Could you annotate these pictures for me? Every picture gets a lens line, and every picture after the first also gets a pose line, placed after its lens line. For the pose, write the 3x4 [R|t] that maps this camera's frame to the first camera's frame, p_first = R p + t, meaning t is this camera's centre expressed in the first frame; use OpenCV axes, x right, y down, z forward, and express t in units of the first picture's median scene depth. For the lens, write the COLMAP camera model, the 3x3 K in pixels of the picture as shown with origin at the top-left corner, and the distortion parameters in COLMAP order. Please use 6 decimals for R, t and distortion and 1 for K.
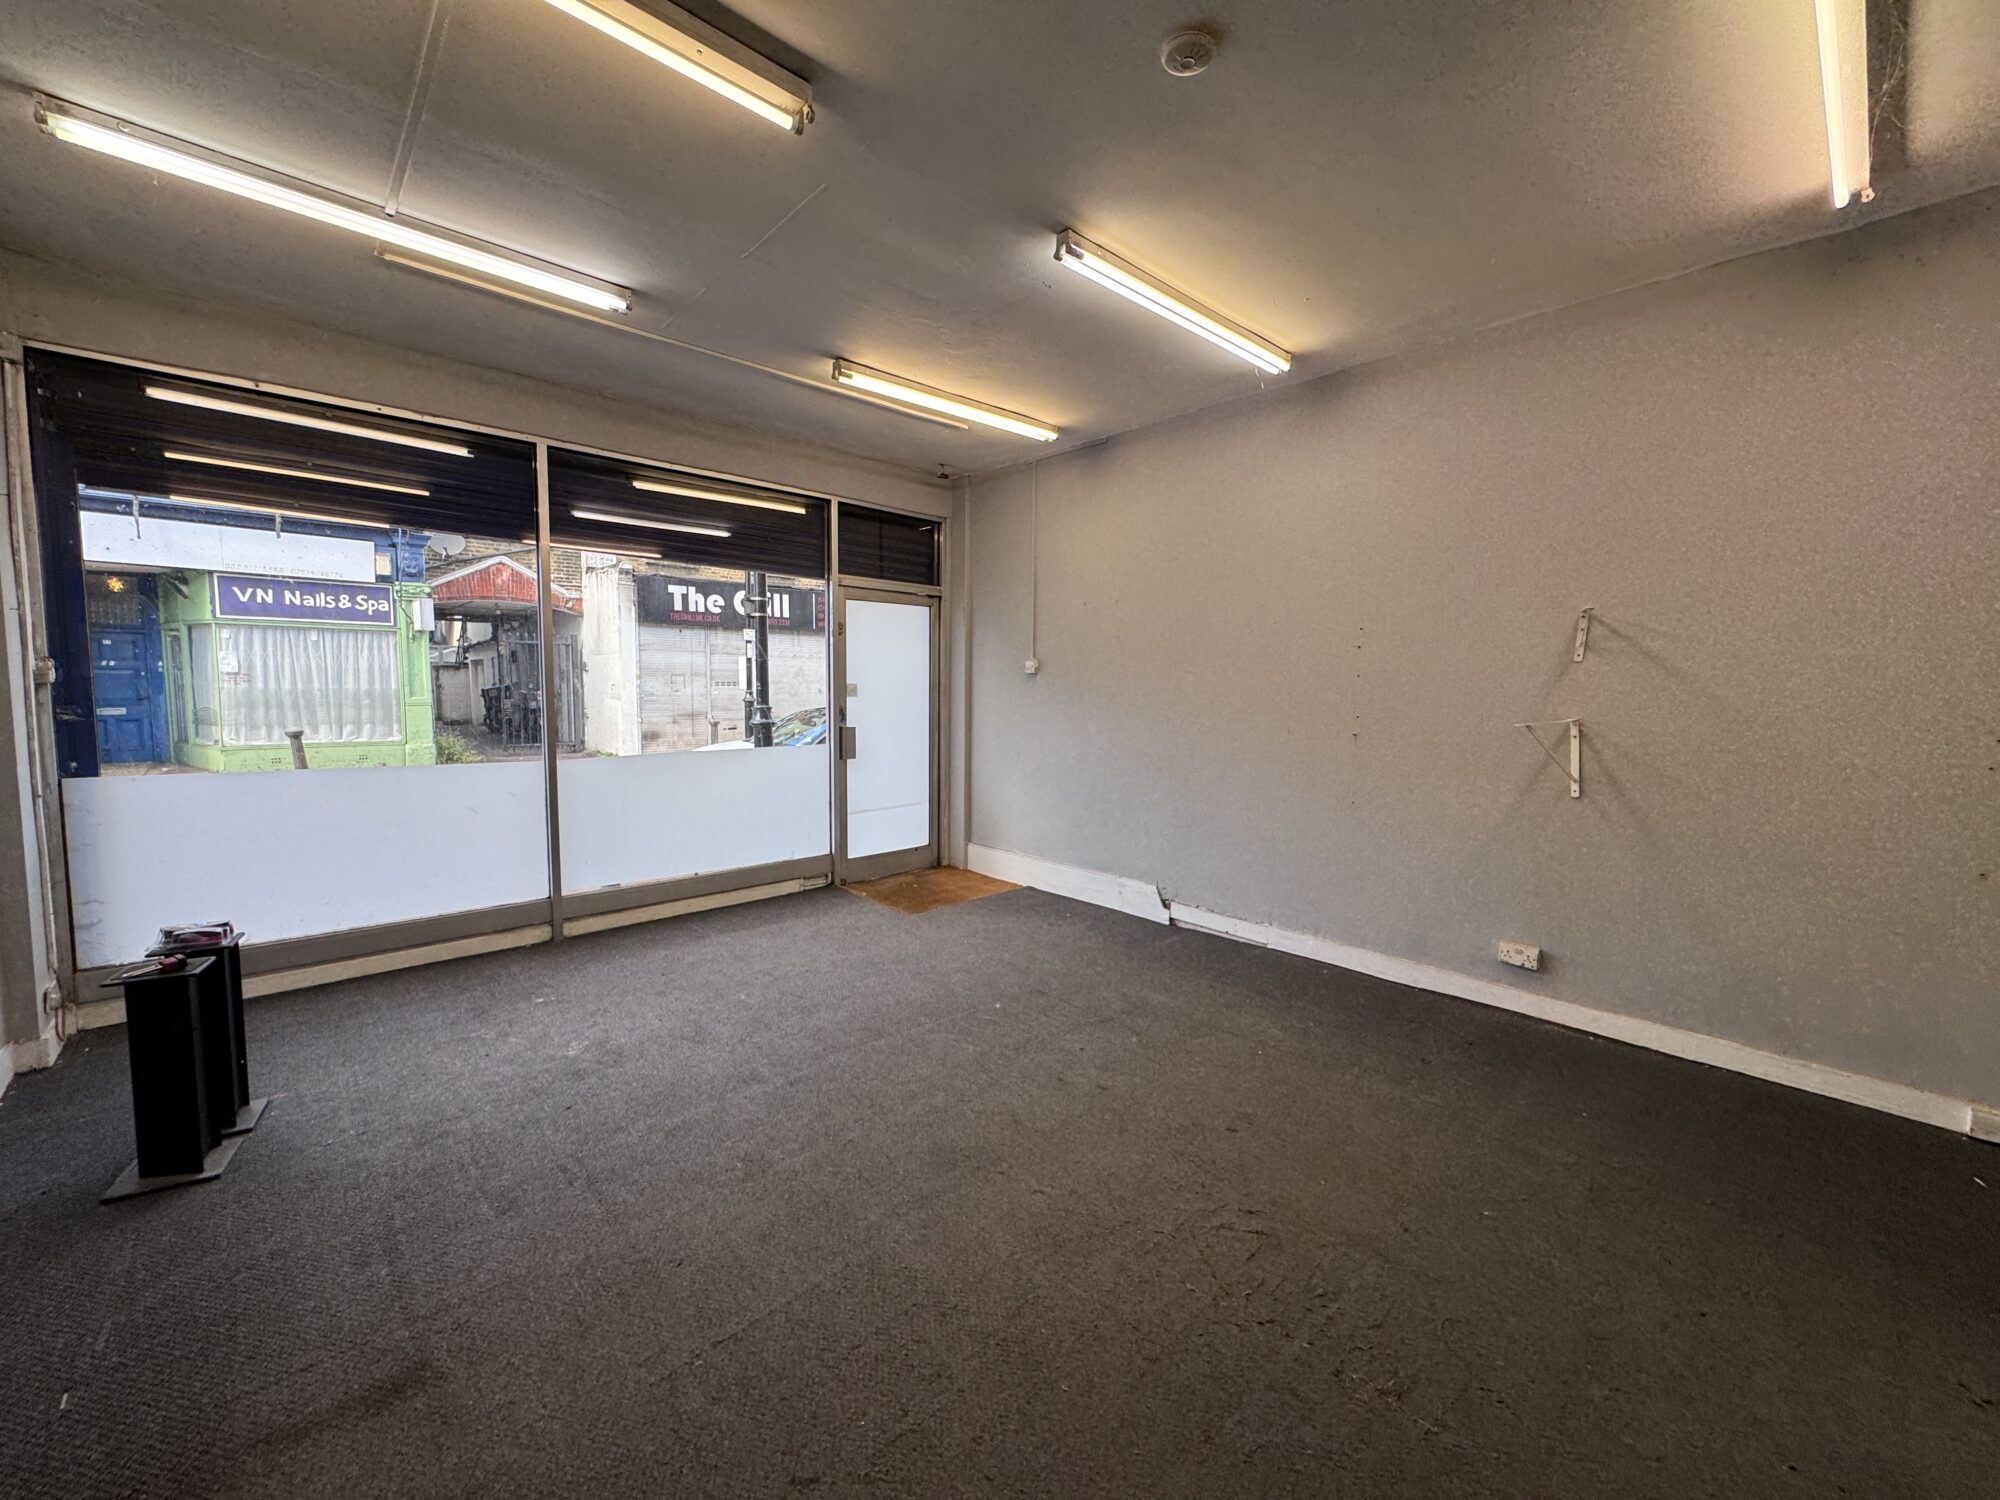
lens RADIAL K [[801.1, 0, 1004.3], [0, 801.1, 751.1], [0, 0, 1]] dist [0.000045, -0.000341]
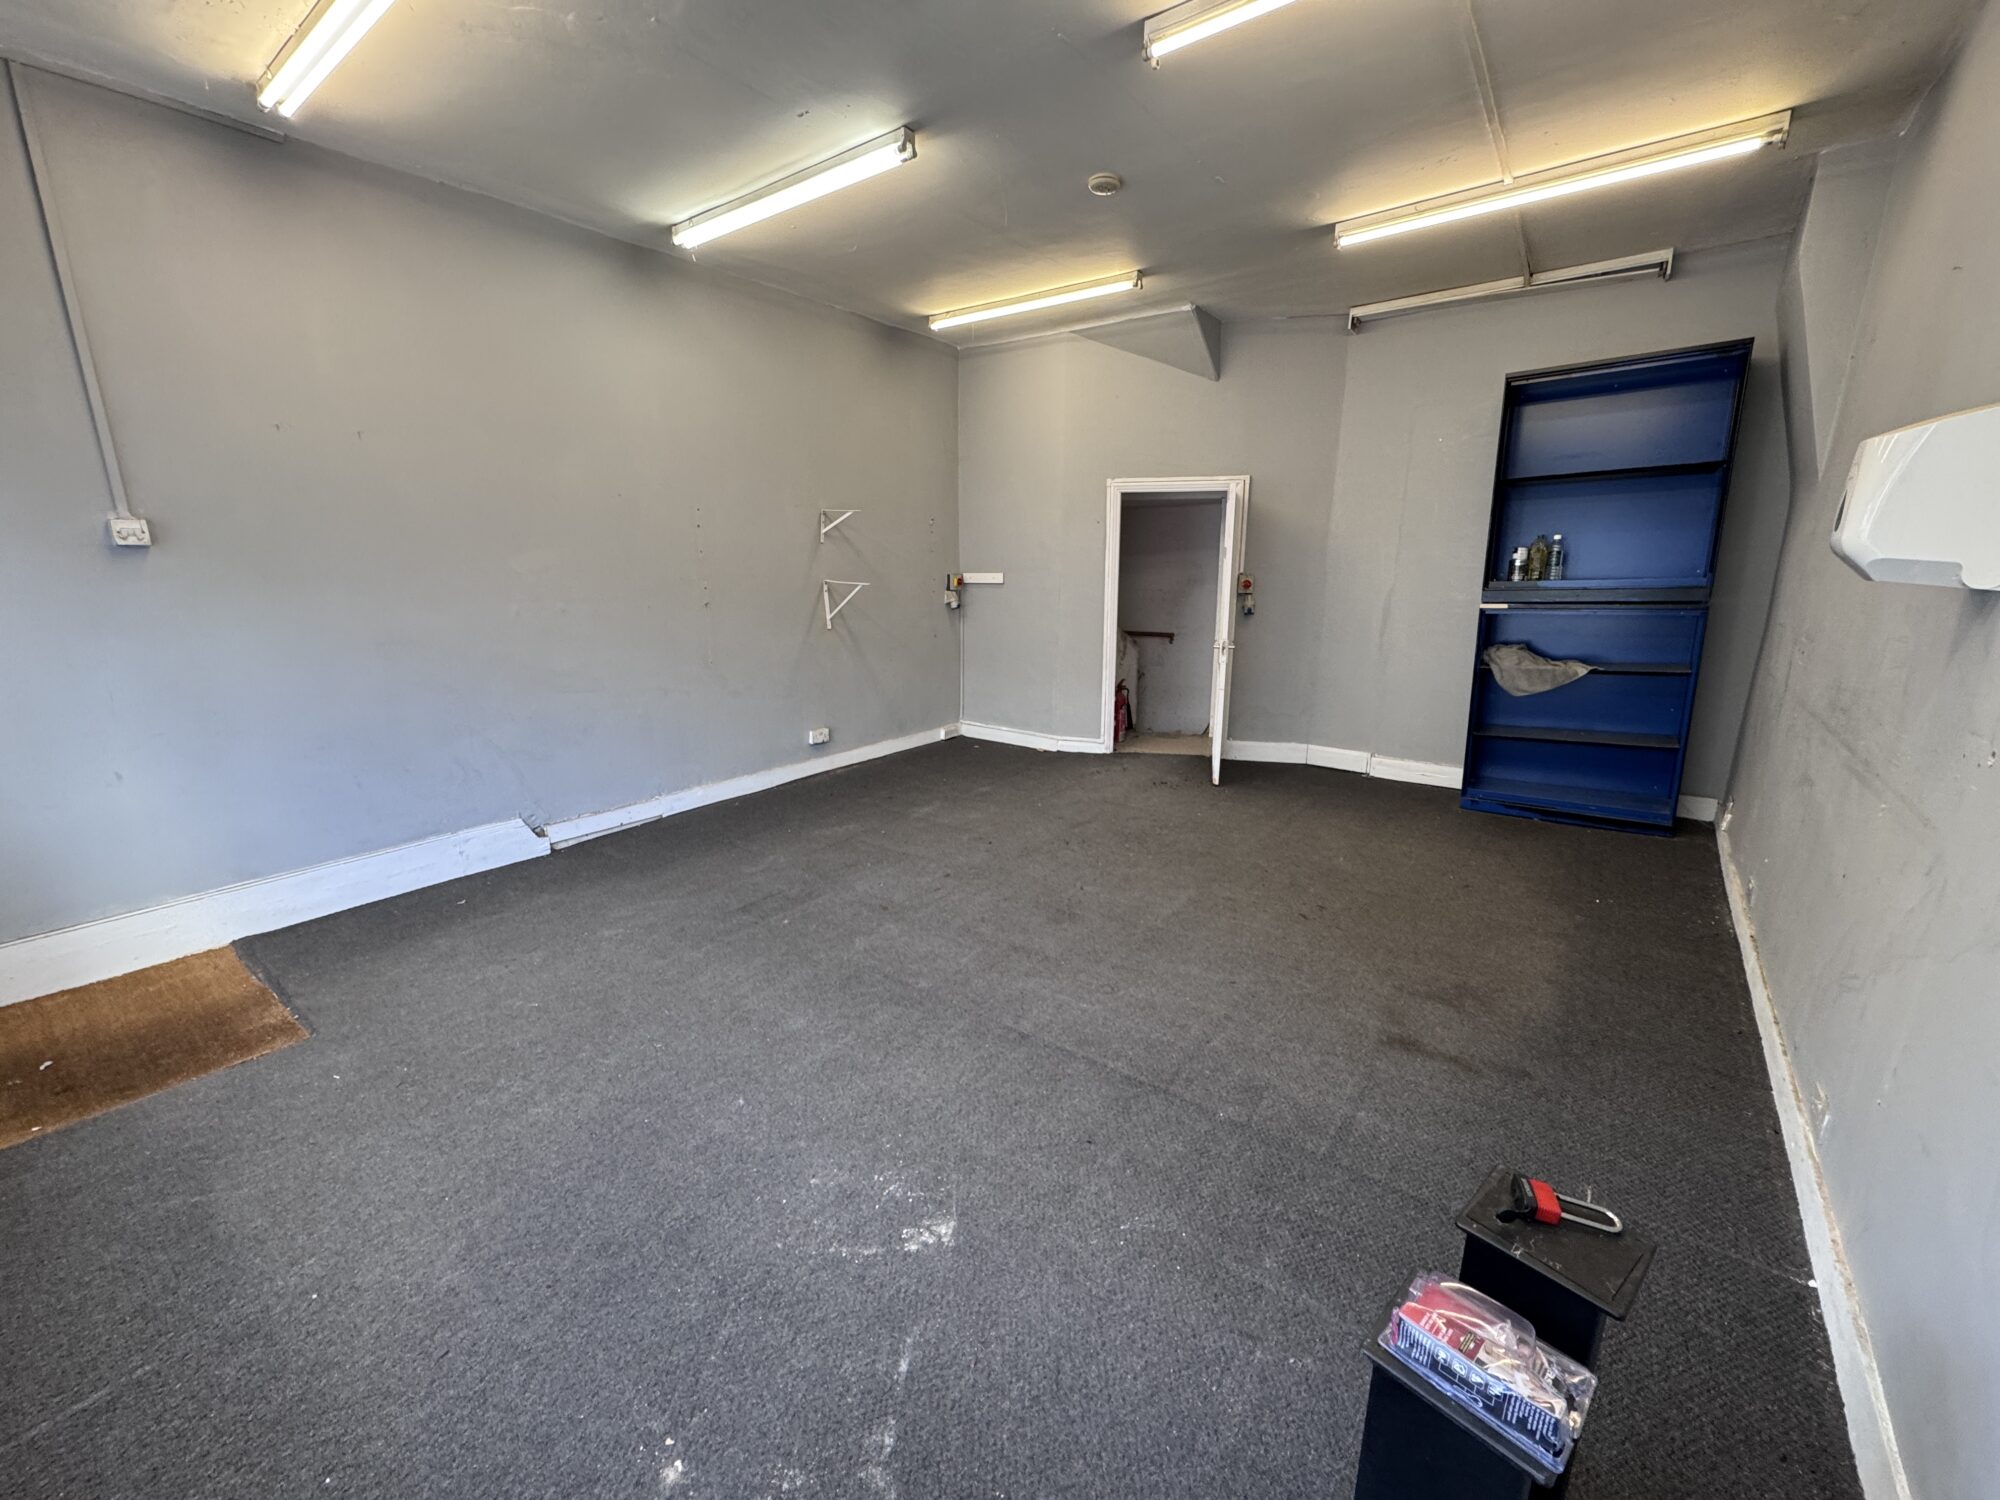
lens RADIAL K [[801.1, 0, 1004.8], [0, 801.1, 749.4], [0, 0, 1]] dist [0.000045, -0.000341]
pose [[-0.195927, -0.239037, 0.951038, -0.765545], [0.076417, 0.963164, 0.257827, -0.079513], [-0.977636, 0.123191, -0.170444, 0.764720]]
